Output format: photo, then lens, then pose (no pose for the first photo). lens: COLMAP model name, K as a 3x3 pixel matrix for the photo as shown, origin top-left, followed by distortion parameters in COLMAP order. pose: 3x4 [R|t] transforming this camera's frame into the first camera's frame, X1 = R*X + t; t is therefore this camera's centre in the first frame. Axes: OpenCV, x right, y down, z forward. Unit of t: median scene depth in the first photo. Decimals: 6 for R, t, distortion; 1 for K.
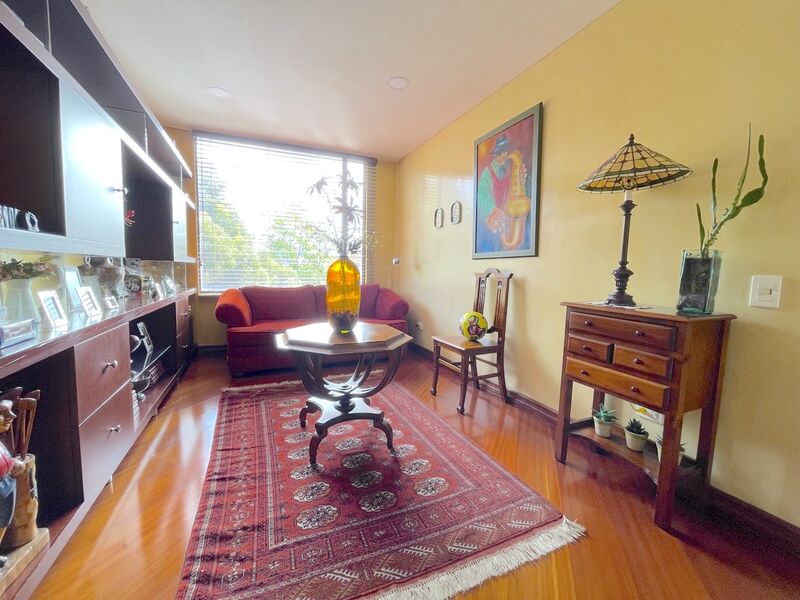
lens RADIAL K [[321.5, 0, 381.0], [0, 321.5, 299.3], [0, 0, 1]] dist [-0.000172, -0.000141]
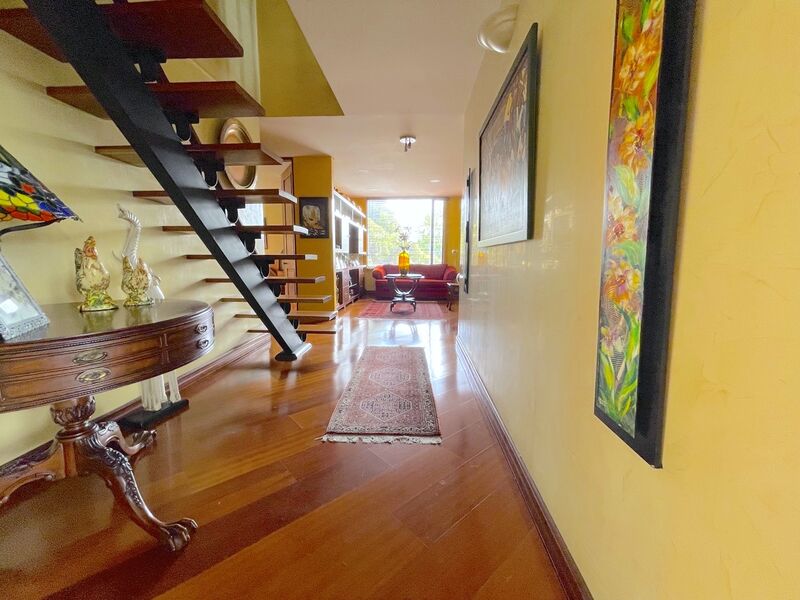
lens RADIAL K [[323.8, 0, 396.5], [0, 323.8, 297.9], [0, 0, 1]] dist [-0.000674, -0.000805]
pose [[0.904972, 0.034604, -0.424061, 0.685657], [-0.023783, 0.999243, 0.030786, 0.135529], [0.424806, -0.017775, 0.905110, -1.129351]]
